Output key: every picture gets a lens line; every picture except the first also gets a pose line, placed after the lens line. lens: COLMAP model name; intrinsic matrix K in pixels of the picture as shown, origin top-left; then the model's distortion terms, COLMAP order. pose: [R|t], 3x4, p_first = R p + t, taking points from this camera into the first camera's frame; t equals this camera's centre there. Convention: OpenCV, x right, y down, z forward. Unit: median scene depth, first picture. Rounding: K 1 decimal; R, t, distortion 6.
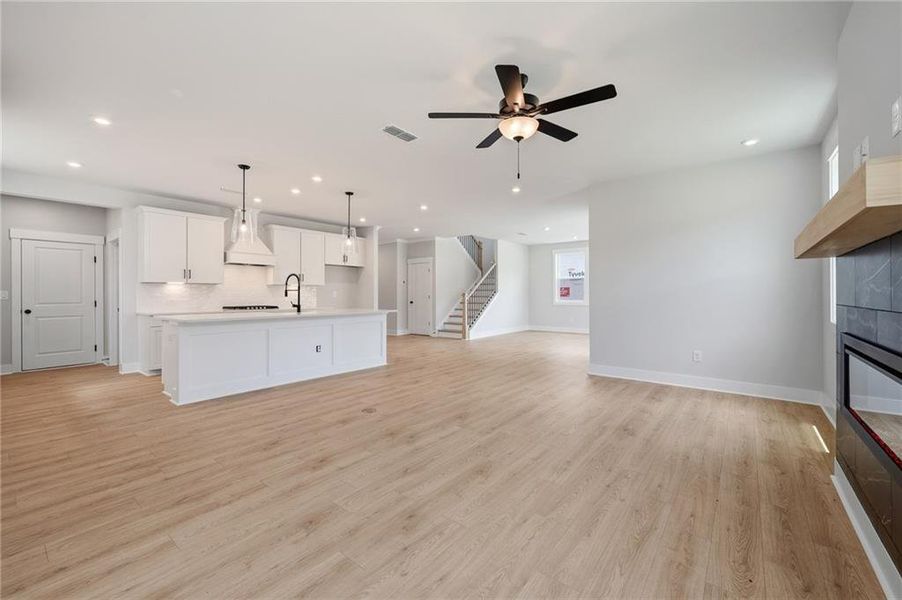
lens RADIAL K [[360.8, 0, 448.0], [0, 360.8, 291.4], [0, 0, 1]] dist [-0.002194, 0.000113]
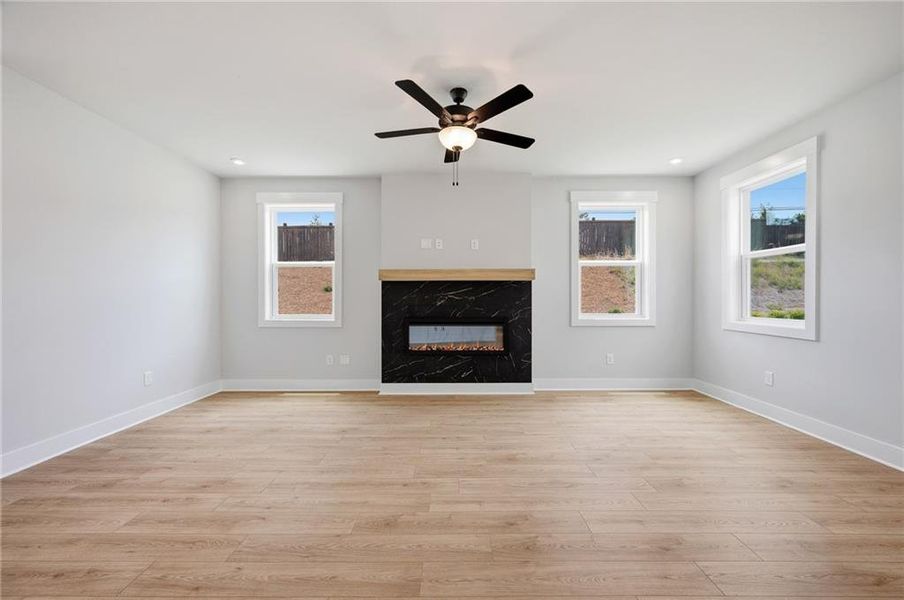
lens RADIAL K [[361.6, 0, 454.3], [0, 361.6, 298.0], [0, 0, 1]] dist [-0.002194, 0.000113]
pose [[-0.632719, 0.007835, 0.774342, -0.154875], [-0.001139, 0.999938, -0.011049, 0.004034], [-0.774381, -0.007873, -0.632671, 0.430058]]
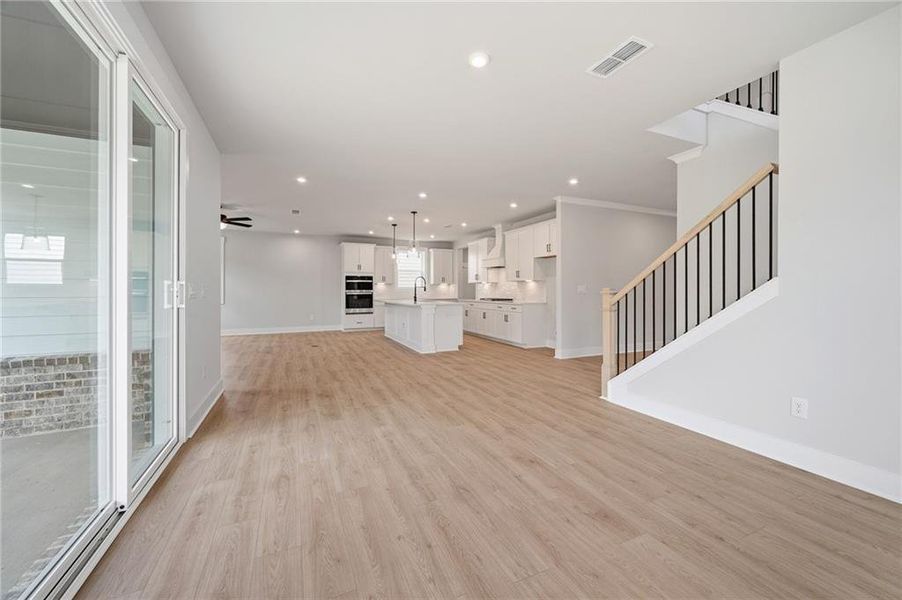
lens RADIAL K [[360.8, 0, 468.0], [0, 360.8, 302.0], [0, 0, 1]] dist [-0.002194, 0.000113]
pose [[-0.413025, 0.037567, -0.909944, 0.466550], [0.008248, 0.999262, 0.037511, 0.002828], [0.910682, 0.007987, -0.413031, 0.954454]]
